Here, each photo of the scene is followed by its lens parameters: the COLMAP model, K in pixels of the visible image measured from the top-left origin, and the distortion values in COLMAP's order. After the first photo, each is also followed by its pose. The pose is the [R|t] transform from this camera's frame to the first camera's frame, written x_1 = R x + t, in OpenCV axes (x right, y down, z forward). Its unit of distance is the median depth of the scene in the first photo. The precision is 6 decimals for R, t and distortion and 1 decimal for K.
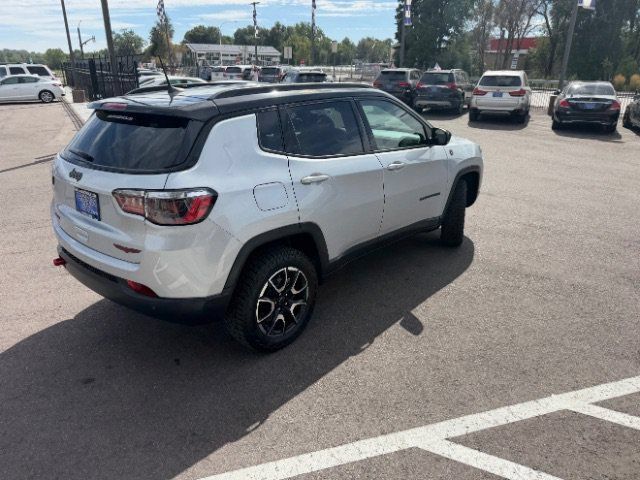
lens RADIAL K [[452.4, 0, 318.1], [0, 452.4, 242.4], [0, 0, 1]] dist [0.023941, -0.030804]
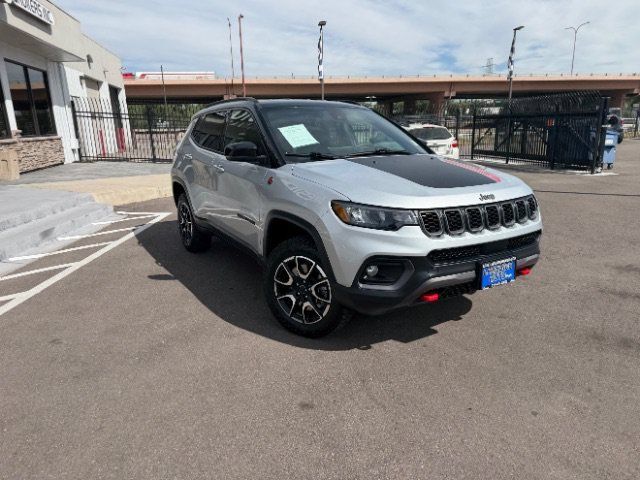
lens RADIAL K [[452.4, 0, 315.2], [0, 452.4, 240.6], [0, 0, 1]] dist [0.023941, -0.030804]
pose [[-0.291471, 0.238770, -0.926301, 0.858503], [-0.317715, 0.889211, 0.329182, -0.329942], [0.902276, 0.390246, -0.183319, 1.080246]]
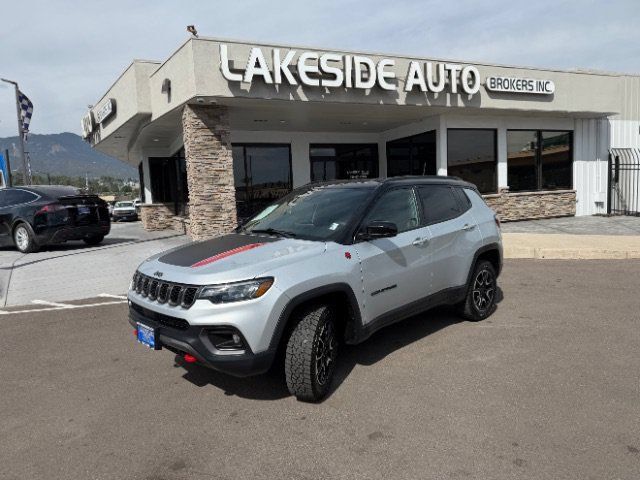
lens RADIAL K [[452.4, 0, 318.3], [0, 452.4, 240.4], [0, 0, 1]] dist [0.023941, -0.030804]
pose [[-0.996294, 0.026005, 0.081987, -0.012272], [0.060364, 0.890431, 0.451098, -0.598872], [-0.061273, 0.454375, -0.888700, 1.710542]]
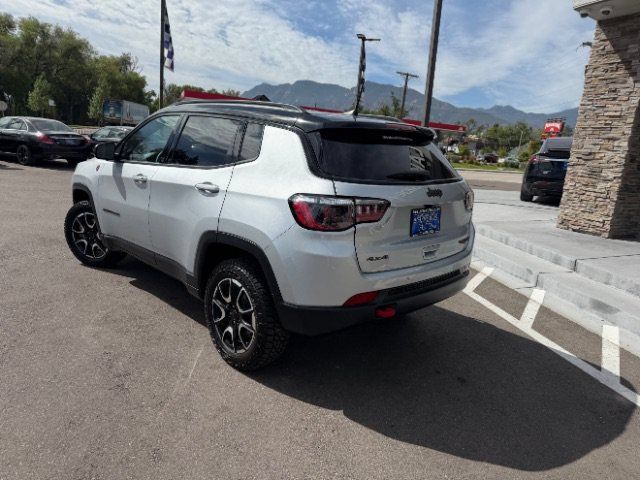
lens RADIAL K [[452.4, 0, 316.2], [0, 452.4, 243.5], [0, 0, 1]] dist [0.023941, -0.030804]
pose [[0.082210, -0.220887, 0.971828, -0.829312], [0.281106, 0.940675, 0.190027, -0.163254], [-0.956149, 0.257564, 0.139426, 0.603798]]
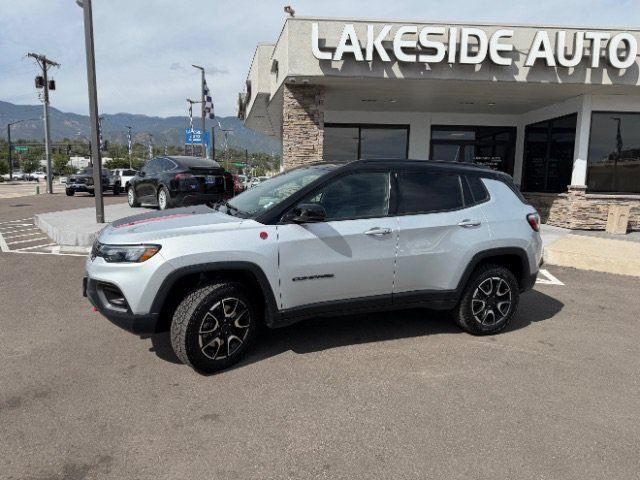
lens RADIAL K [[452.4, 0, 315.4], [0, 452.4, 238.9], [0, 0, 1]] dist [0.023941, -0.030804]
pose [[-0.889848, -0.091207, 0.447048, -0.381658], [0.131482, 0.886988, 0.442679, -0.541936], [-0.436902, 0.452696, -0.777292, 1.586911]]
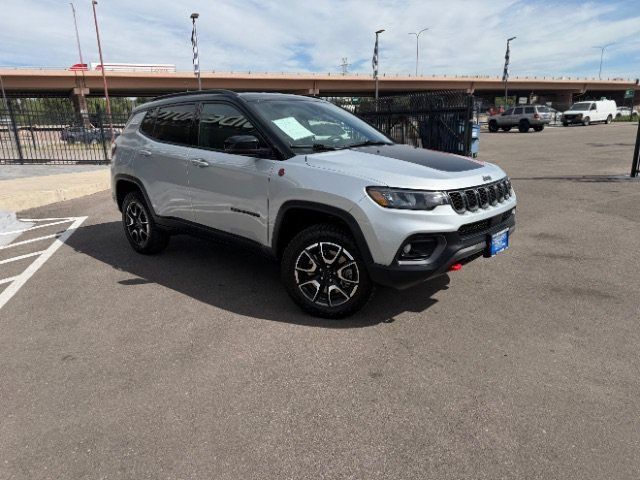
lens RADIAL K [[452.4, 0, 316.1], [0, 452.4, 241.6], [0, 0, 1]] dist [0.023941, -0.030804]
pose [[-0.004843, 0.259132, -0.965830, 0.922555], [-0.330588, 0.911121, 0.246111, -0.259598], [0.943763, 0.320484, 0.081253, 0.896504]]
